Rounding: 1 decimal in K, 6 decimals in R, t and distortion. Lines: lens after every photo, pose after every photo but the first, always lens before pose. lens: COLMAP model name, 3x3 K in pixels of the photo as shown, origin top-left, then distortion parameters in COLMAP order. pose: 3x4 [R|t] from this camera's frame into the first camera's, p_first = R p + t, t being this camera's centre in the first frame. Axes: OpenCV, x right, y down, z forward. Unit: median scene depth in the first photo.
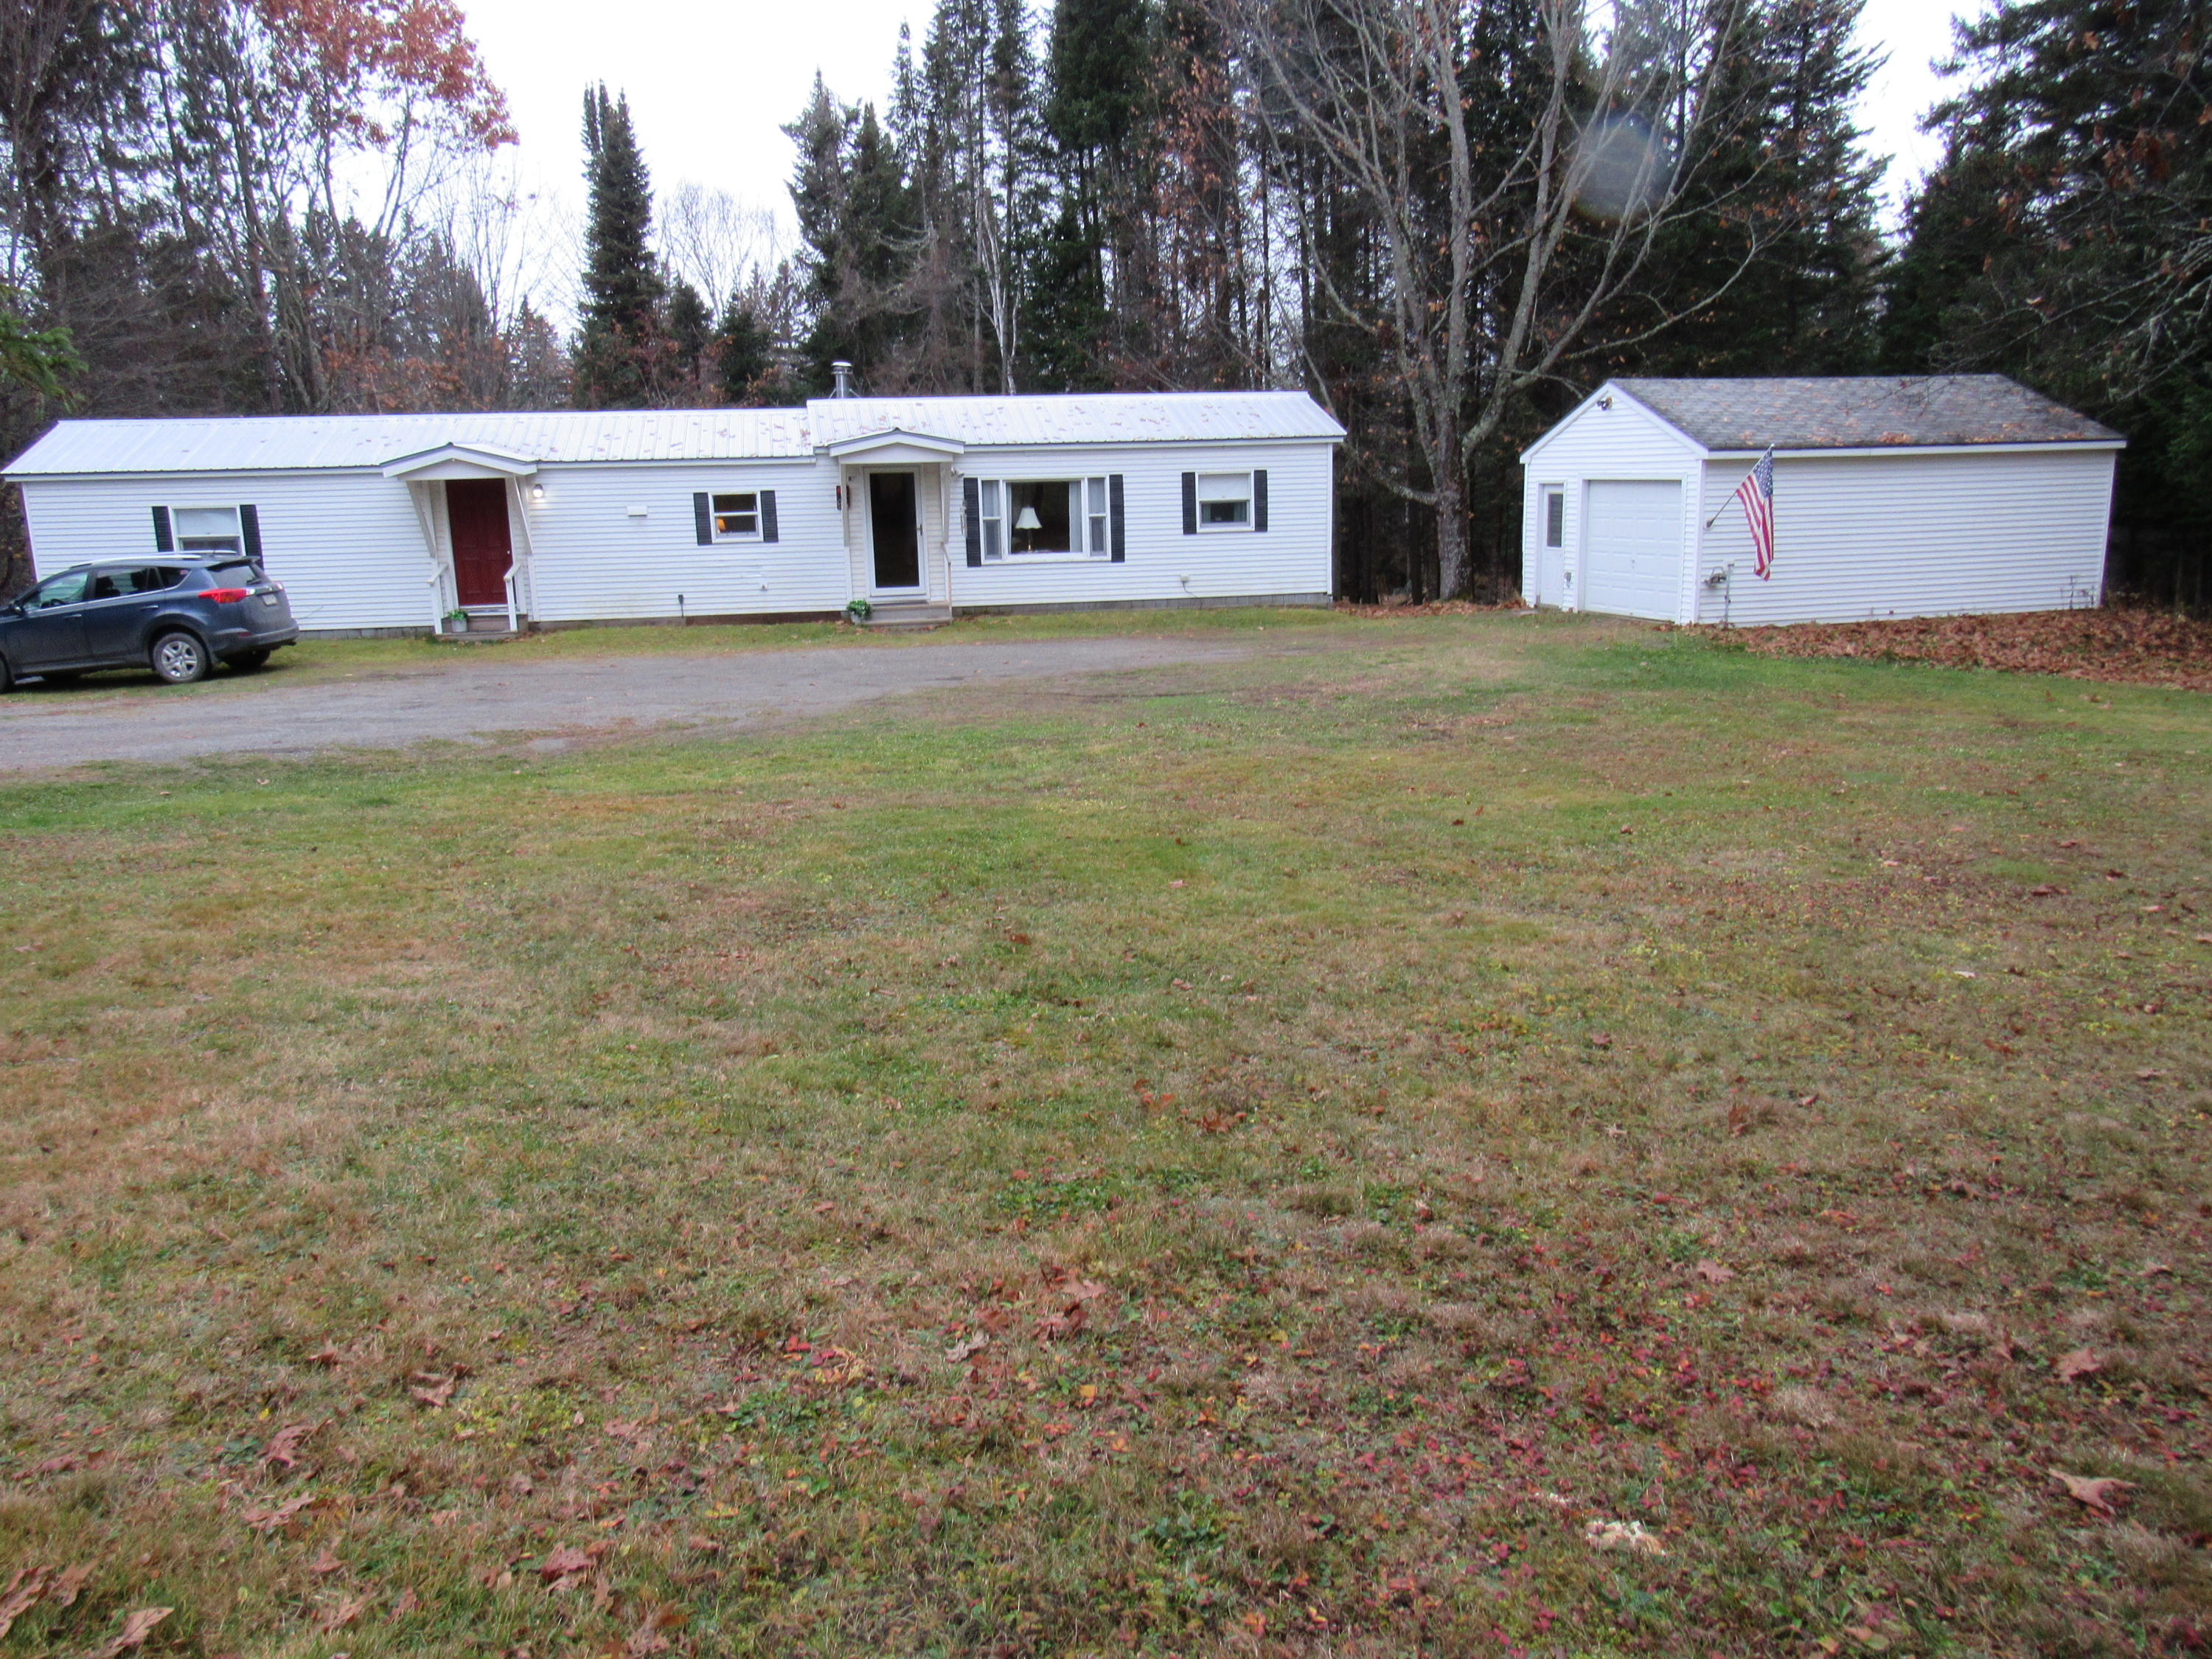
lens RADIAL K [[1585.3, 0, 1106.0], [0, 1585.3, 822.8], [0, 0, 1]] dist [-0.023753, 0.006938]
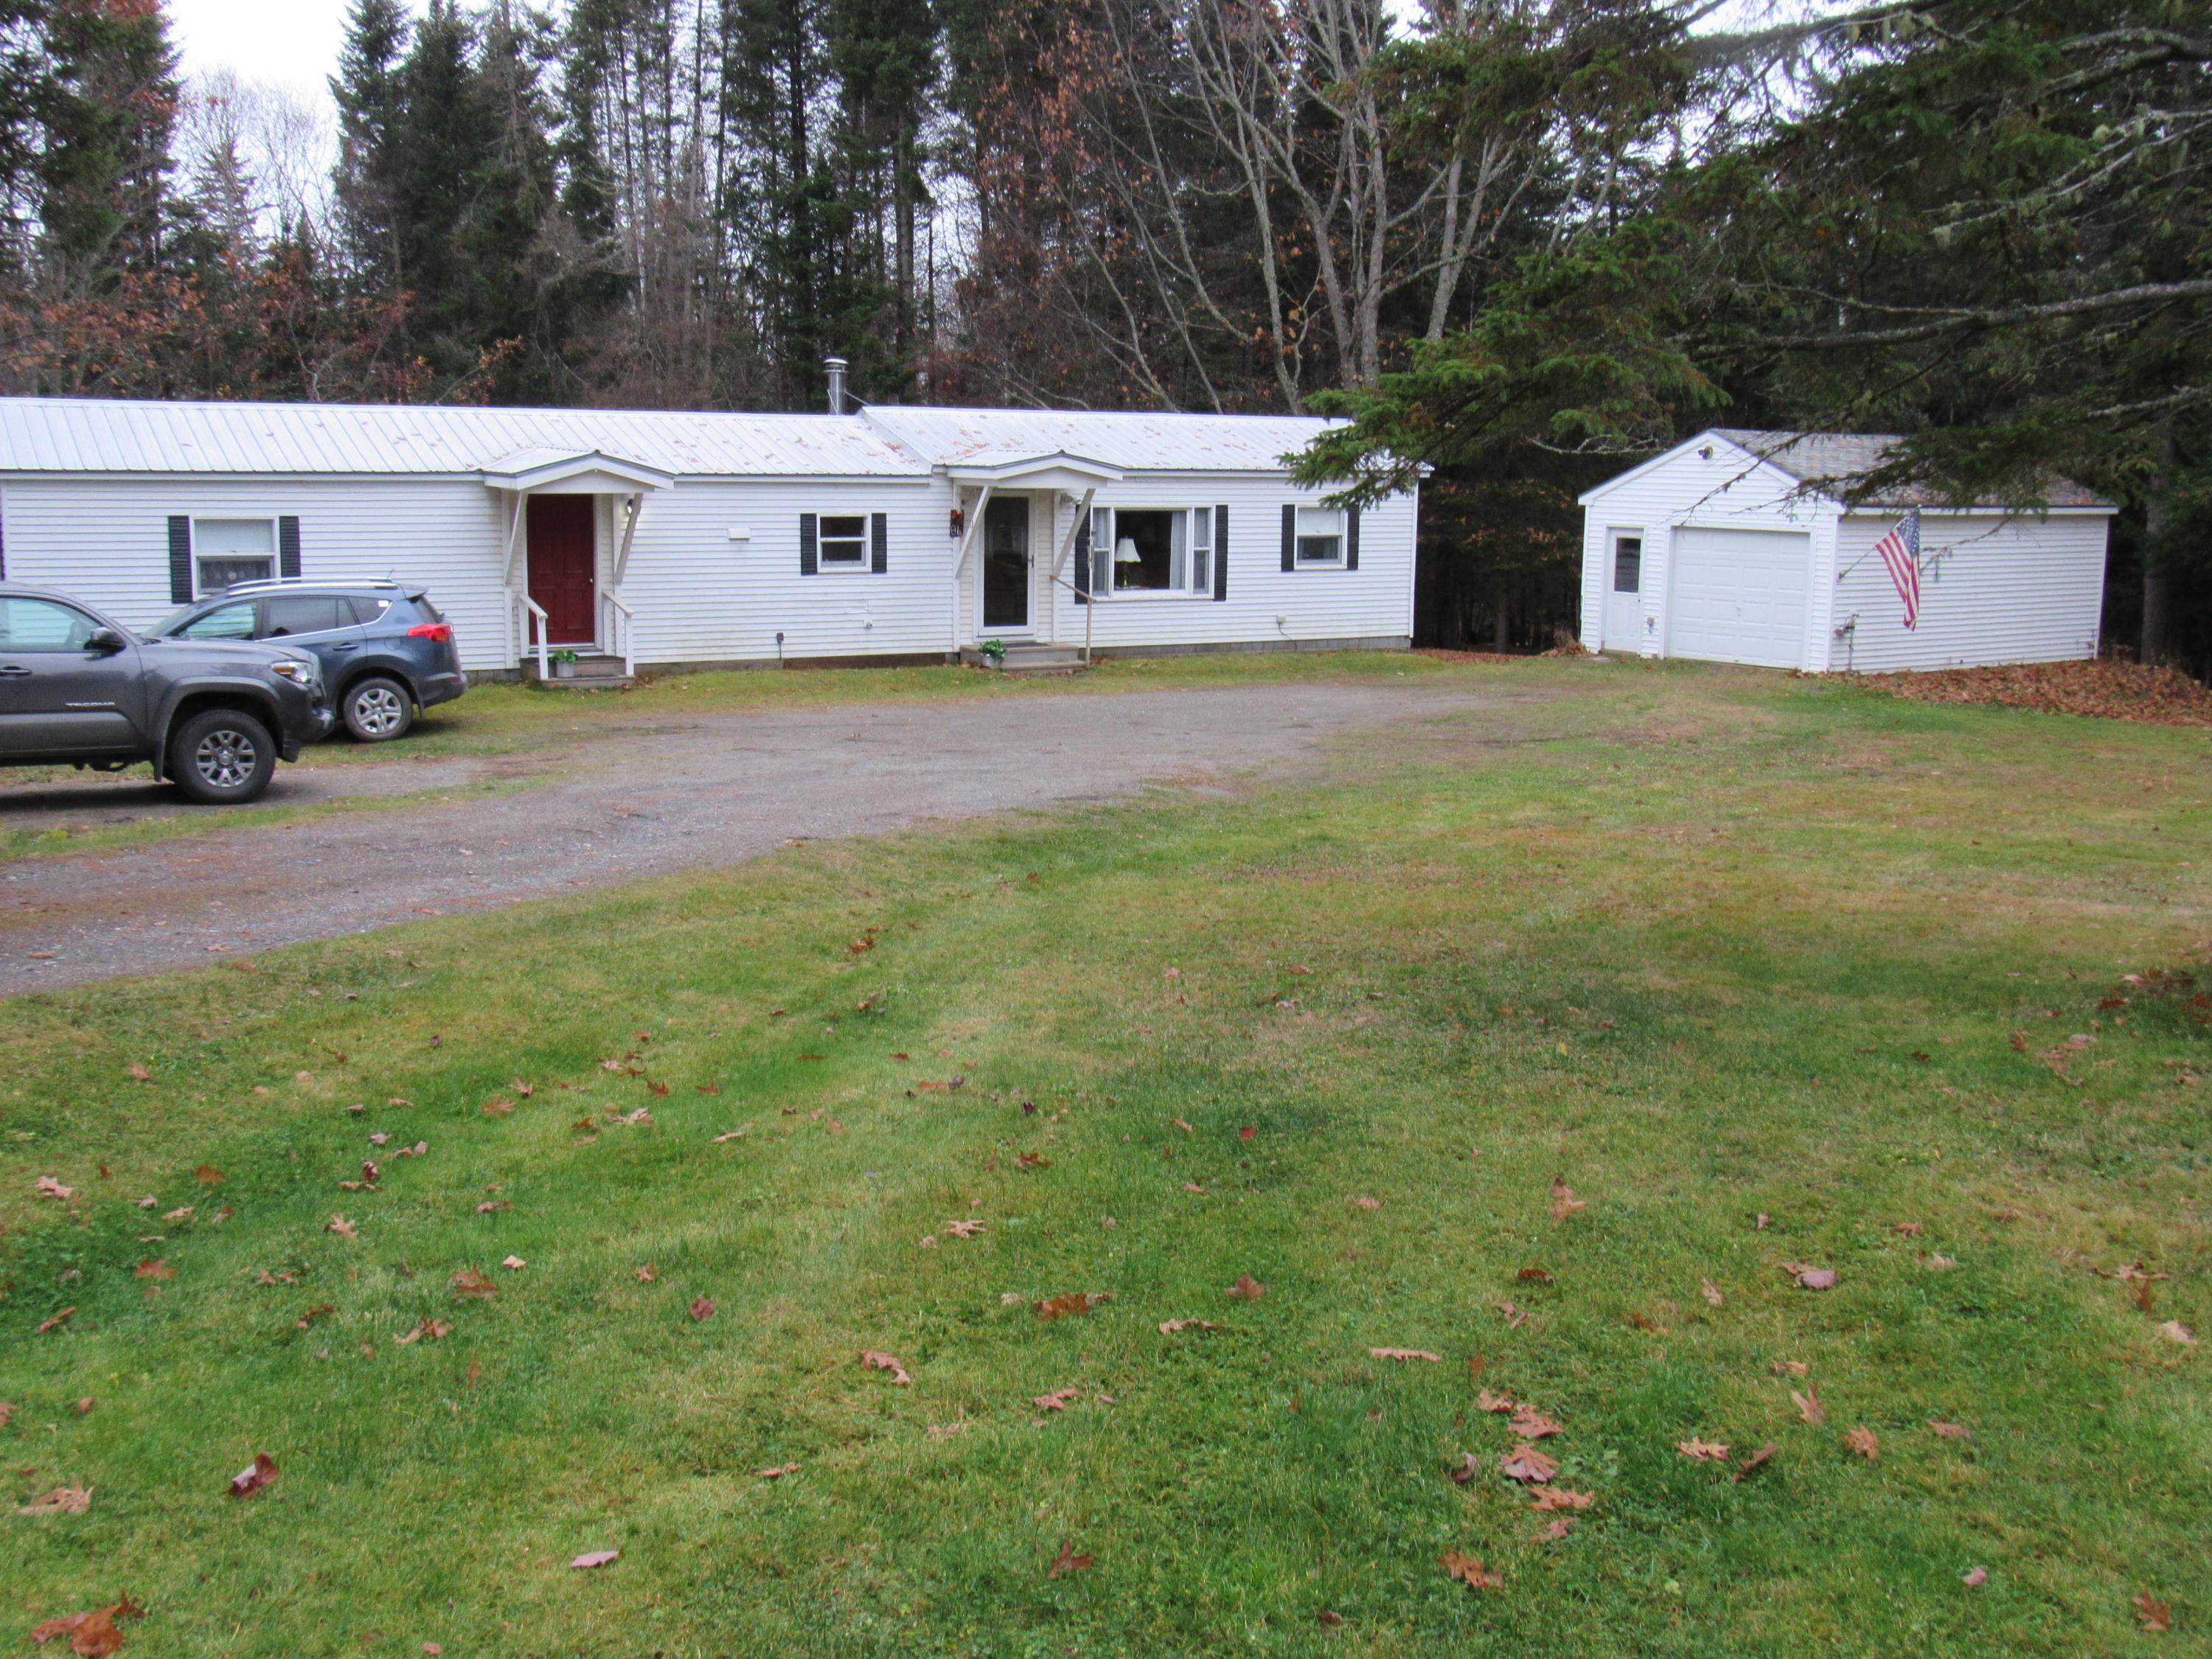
lens RADIAL K [[2201.2, 0, 1105.3], [0, 2201.2, 838.0], [0, 0, 1]] dist [-0.072925, 0.000000]
pose [[0.933704, -0.025073, 0.357166, -0.522461], [0.041772, 0.998361, -0.039116, 0.016982], [-0.355600, 0.051442, 0.933222, -0.142604]]
